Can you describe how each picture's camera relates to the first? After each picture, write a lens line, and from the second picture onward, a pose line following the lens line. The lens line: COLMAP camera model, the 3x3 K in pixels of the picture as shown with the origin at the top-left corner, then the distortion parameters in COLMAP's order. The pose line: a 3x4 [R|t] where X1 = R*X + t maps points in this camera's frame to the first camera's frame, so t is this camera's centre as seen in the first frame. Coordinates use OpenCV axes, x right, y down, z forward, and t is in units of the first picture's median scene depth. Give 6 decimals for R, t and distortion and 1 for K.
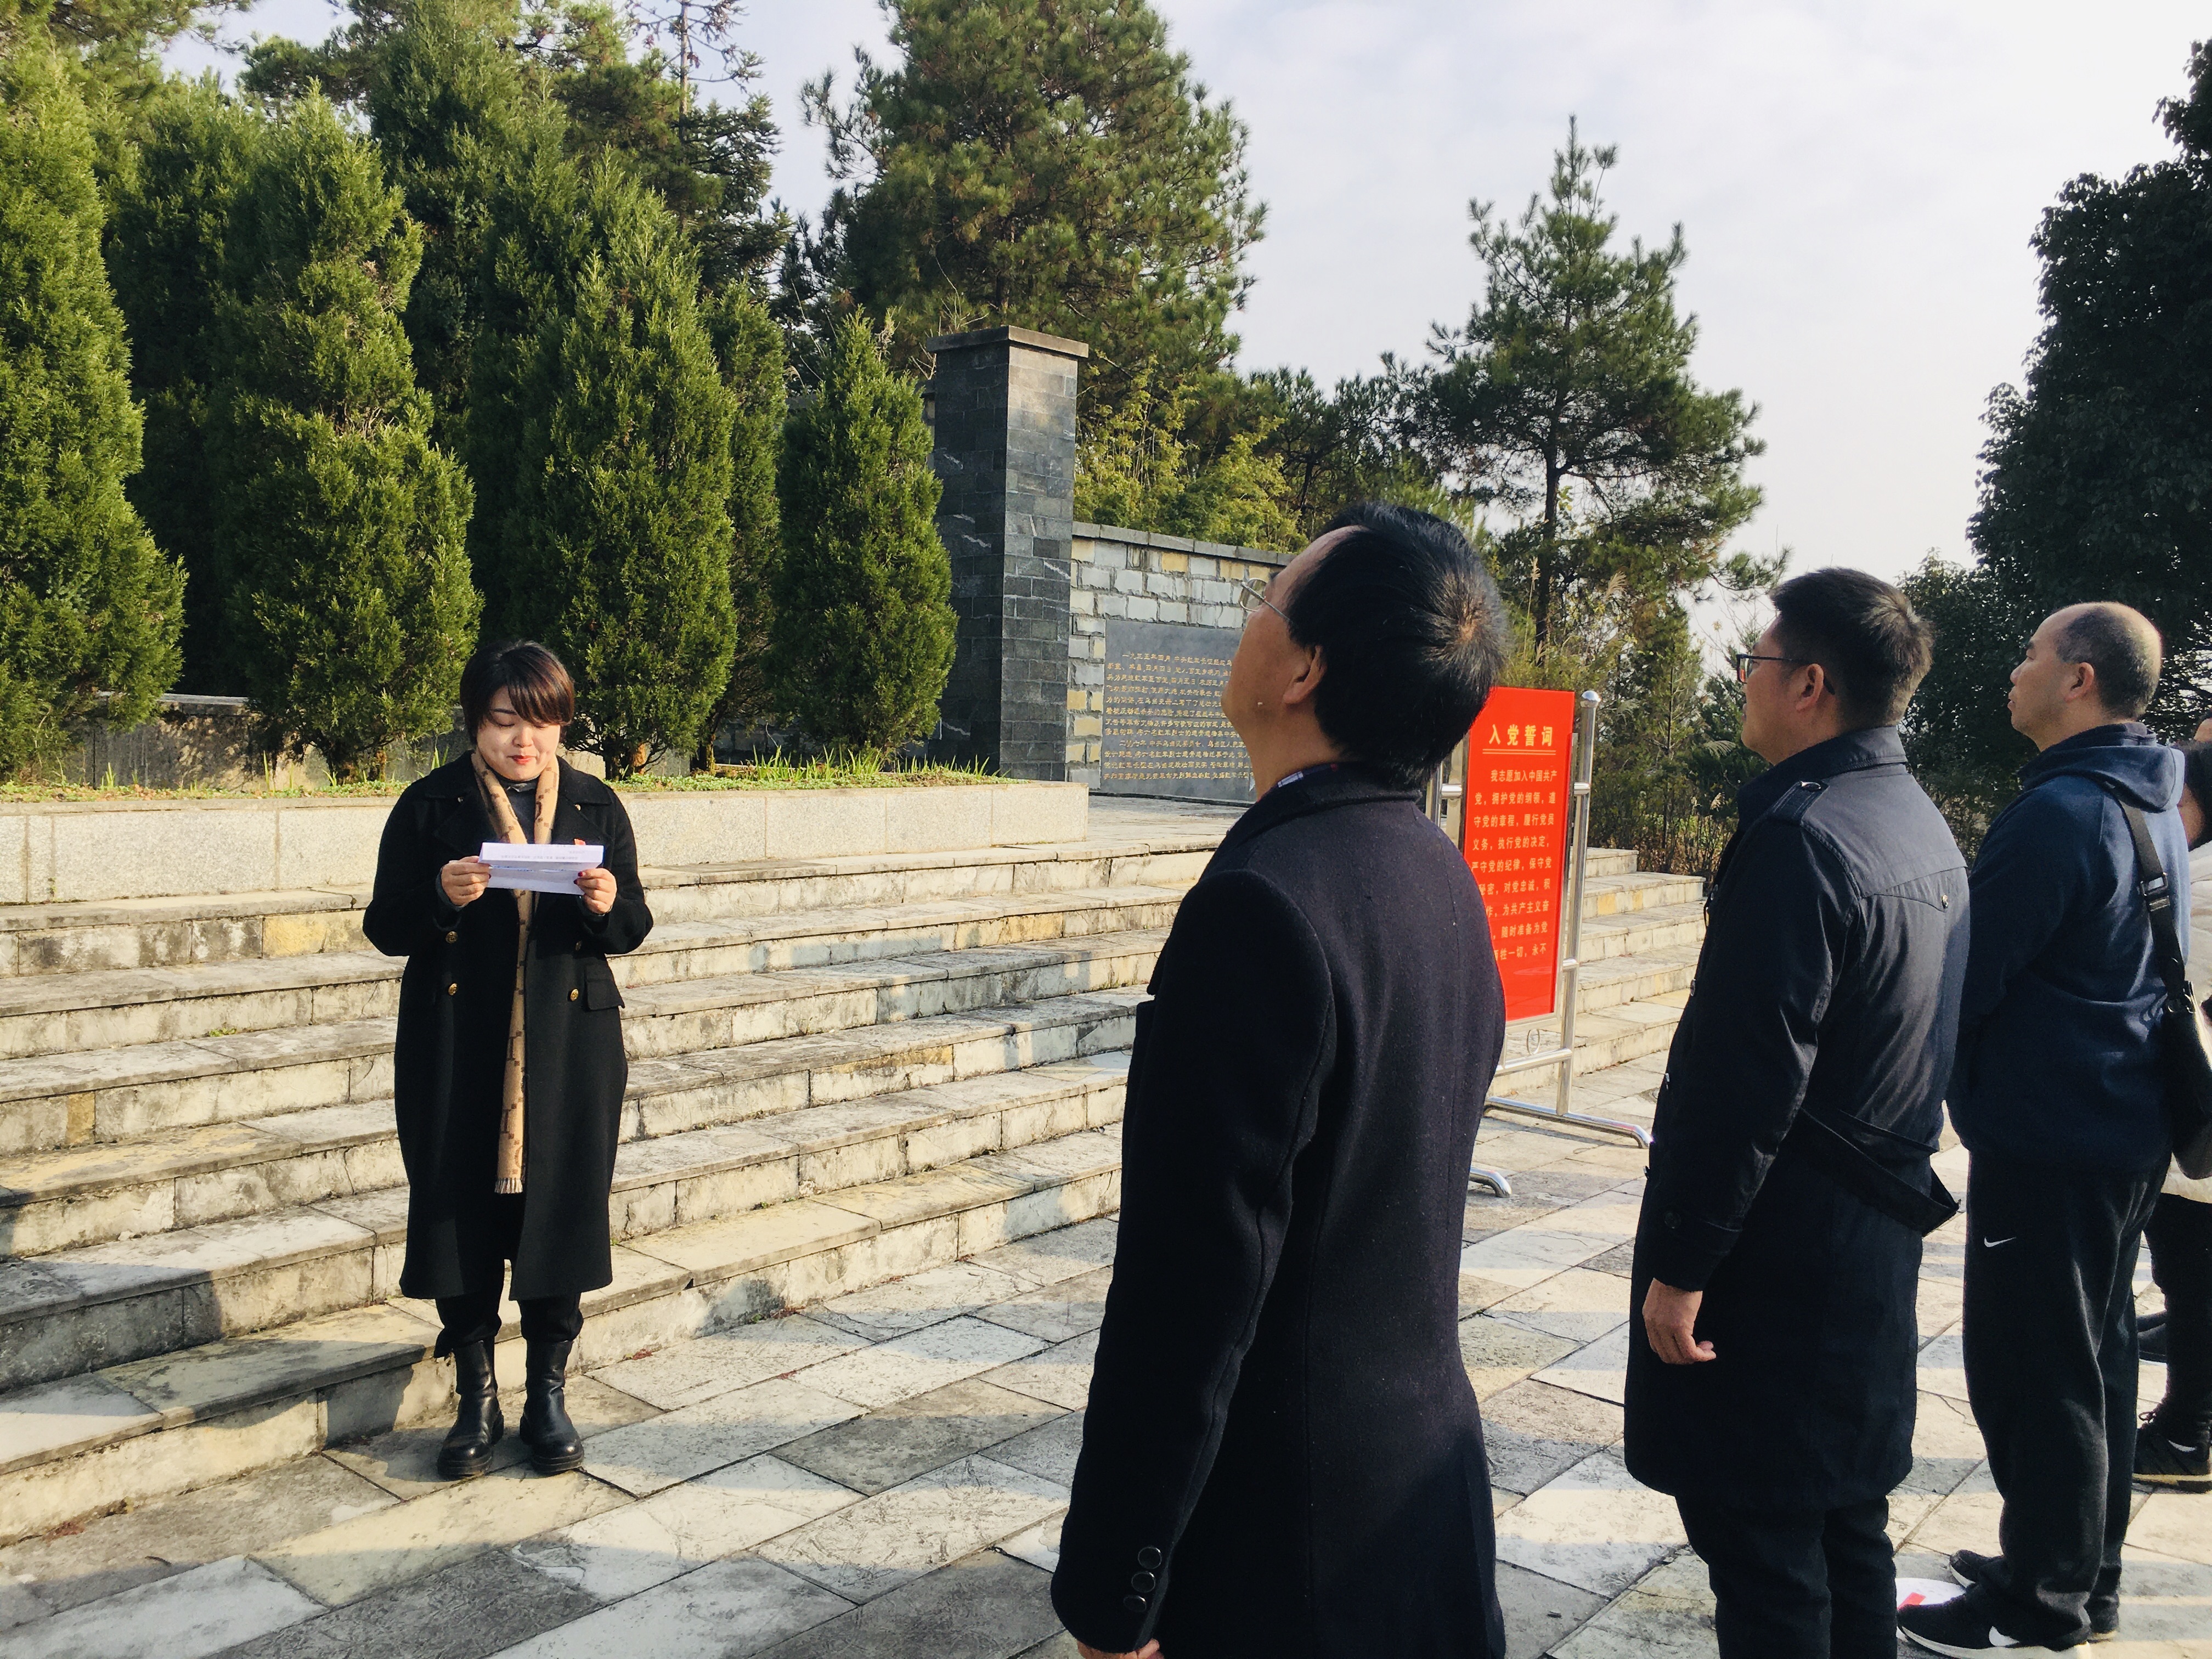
lens RADIAL K [[1891.0, 0, 1102.4], [0, 1891.0, 800.2], [0, 0, 1]] dist [0.094236, -0.134033]
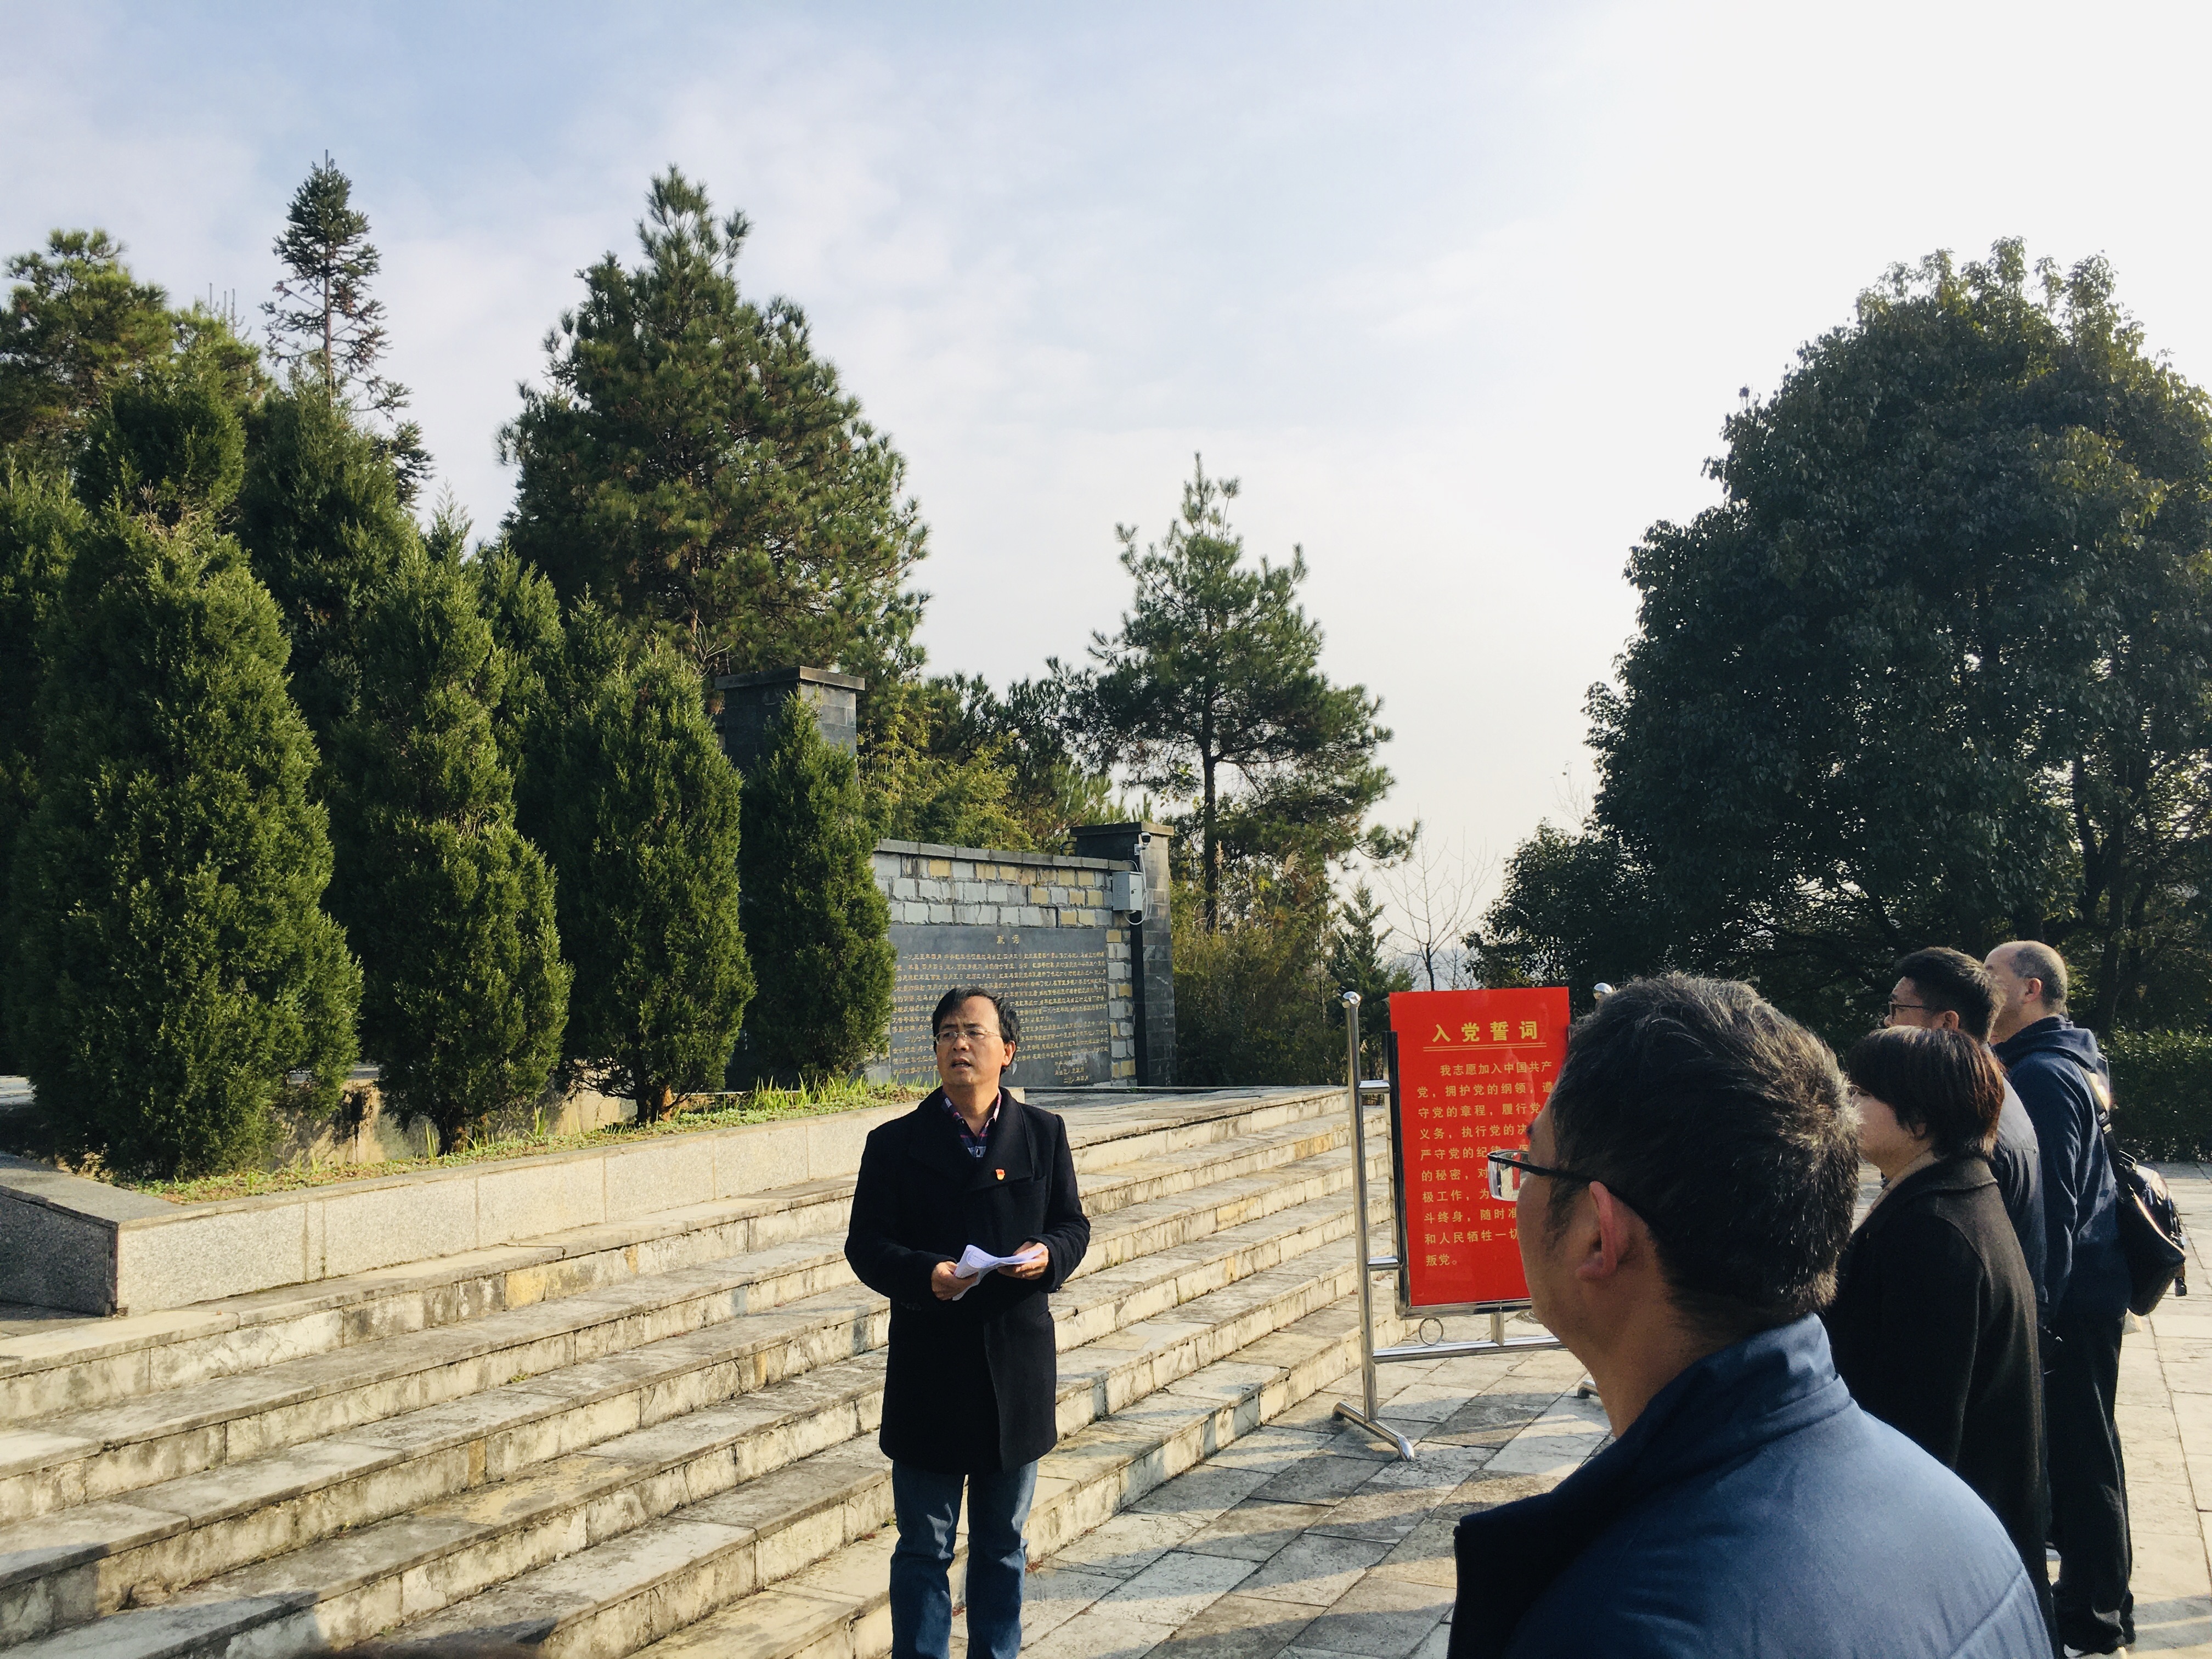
lens RADIAL K [[1883.2, 0, 1106.6], [0, 1883.2, 802.6], [0, 0, 1]] dist [0.075017, -0.114889]
pose [[0.974135, -0.044450, 0.221551, -0.172595], [0.075127, 0.988395, -0.132026, -0.020967], [-0.213111, 0.145256, 0.966170, -0.110131]]
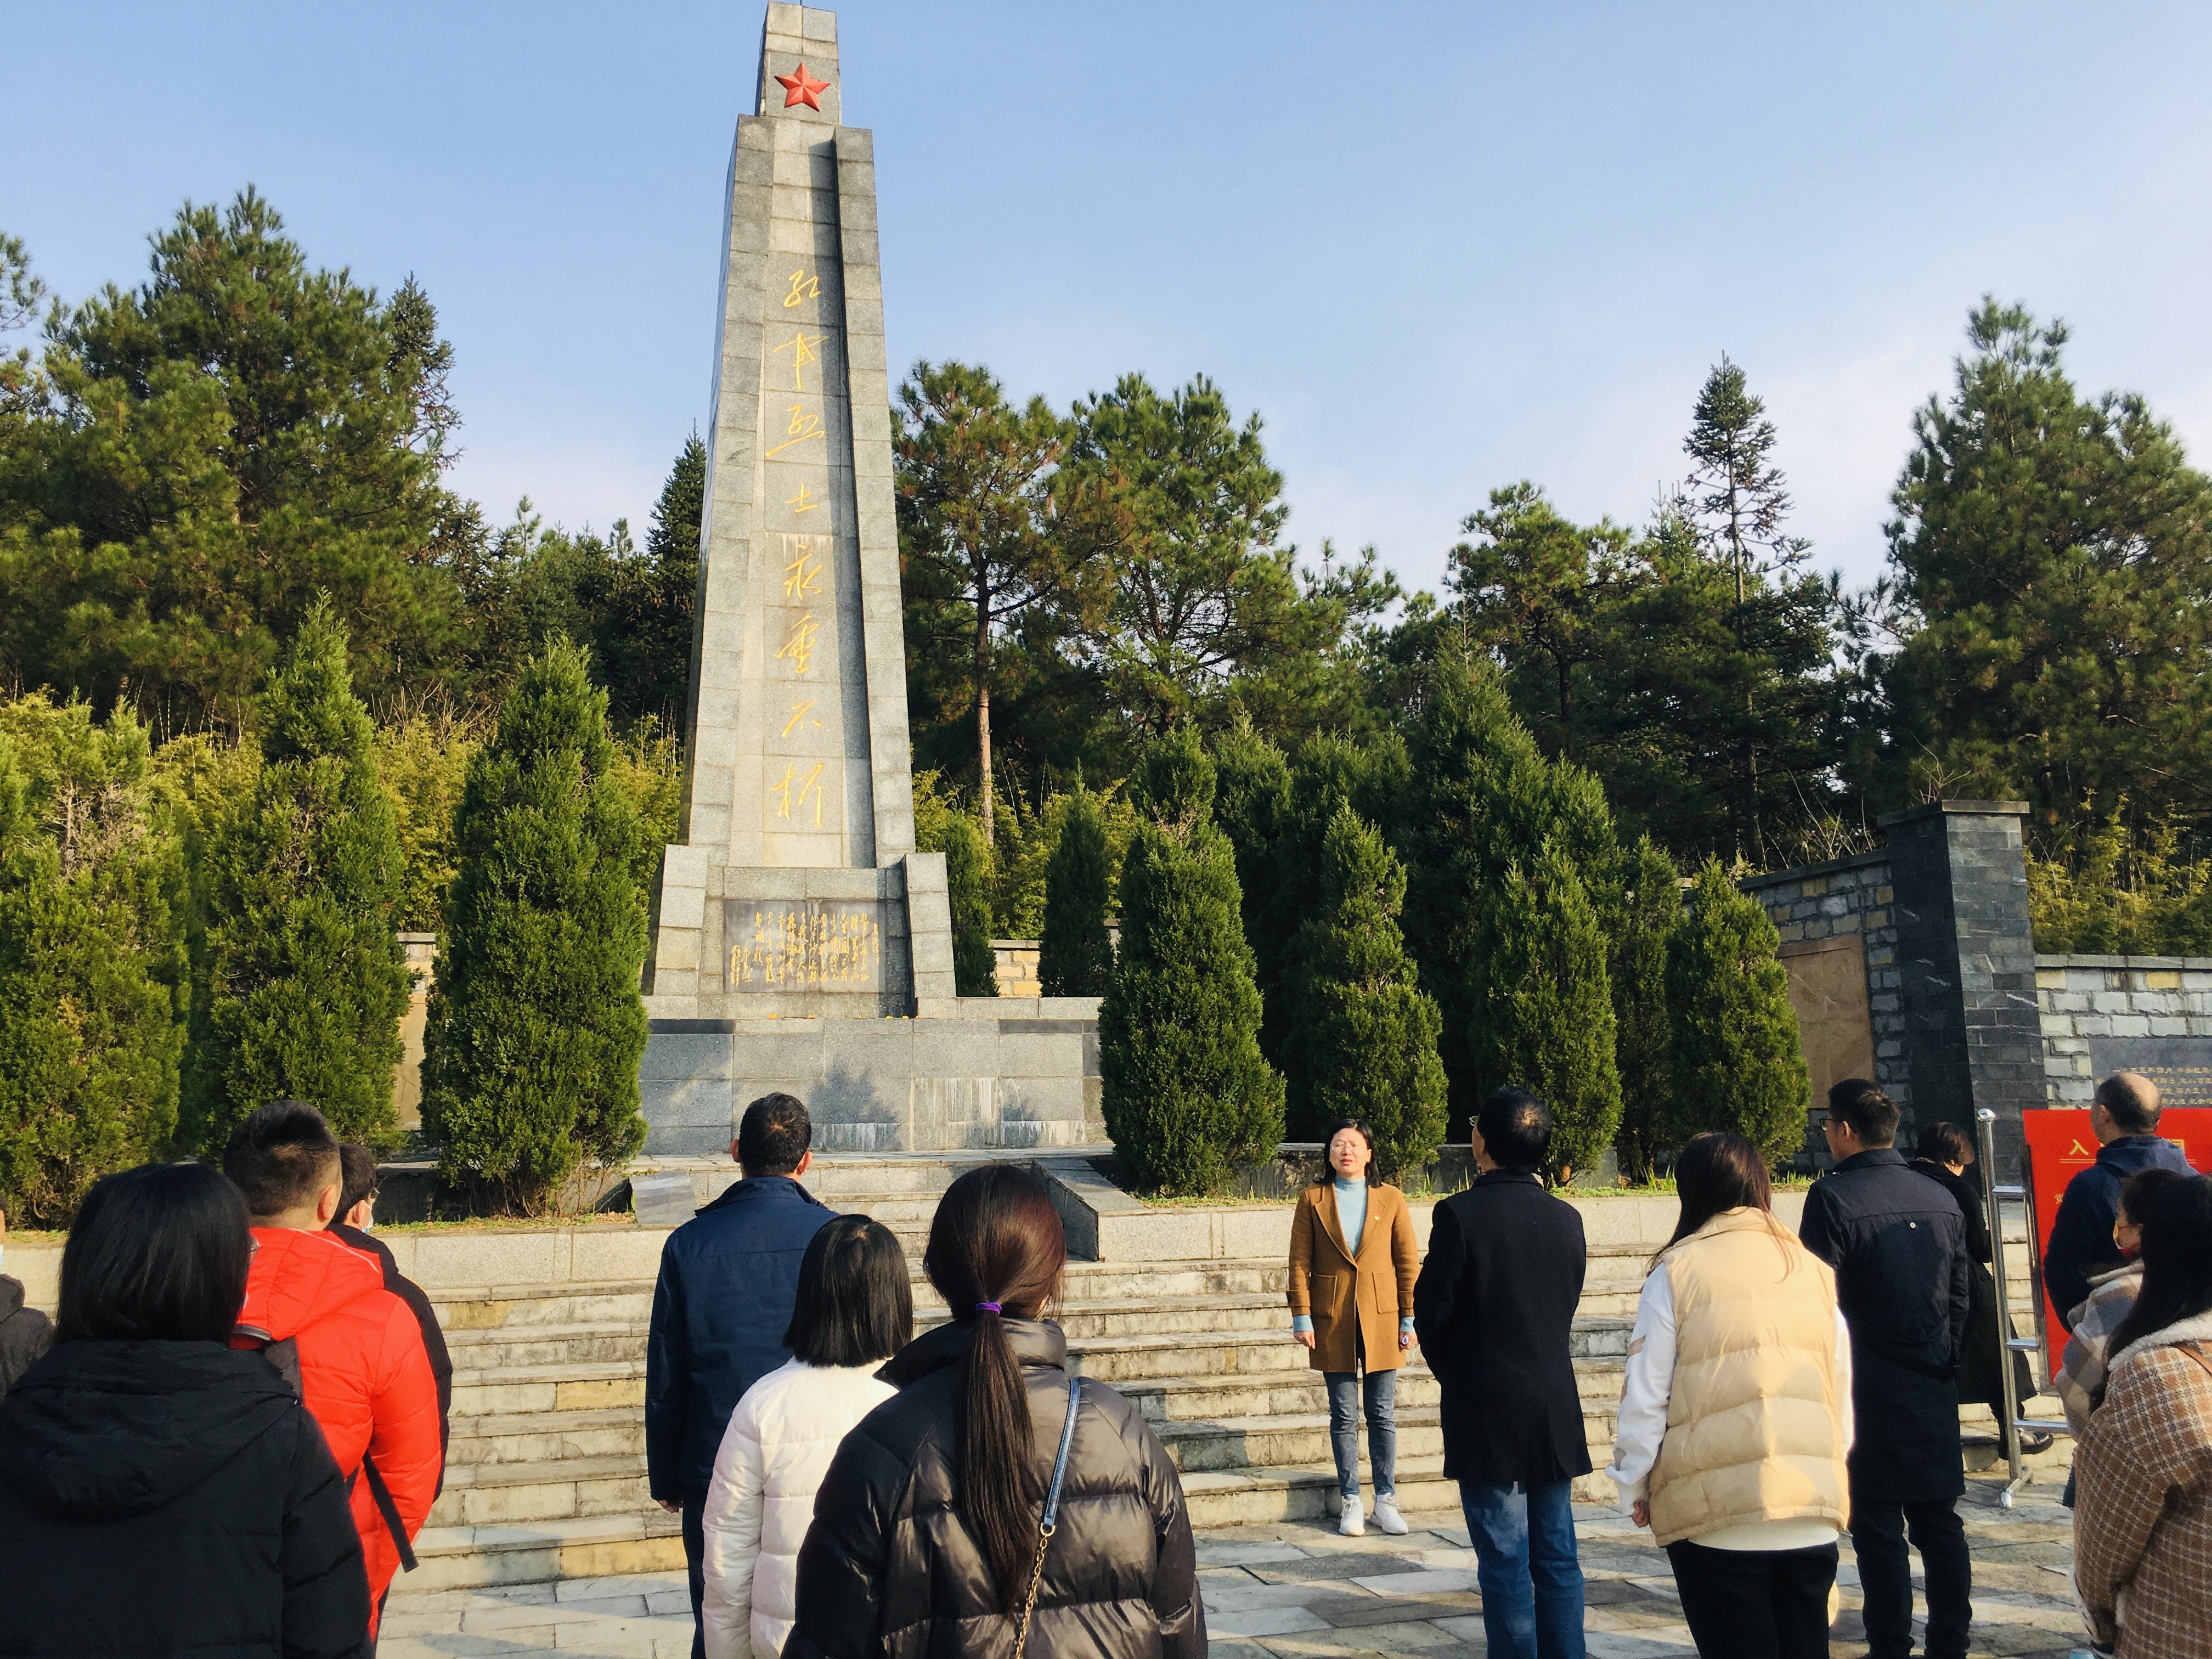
lens RADIAL K [[1863.4, 0, 1091.1], [0, 1863.4, 837.5], [0, 0, 1]] dist [0.092647, -0.125437]
pose [[0.821941, -0.128475, -0.554894, 0.233879], [0.013492, 0.978347, -0.206532, 0.013131], [0.569413, 0.162270, 0.805877, -0.350206]]
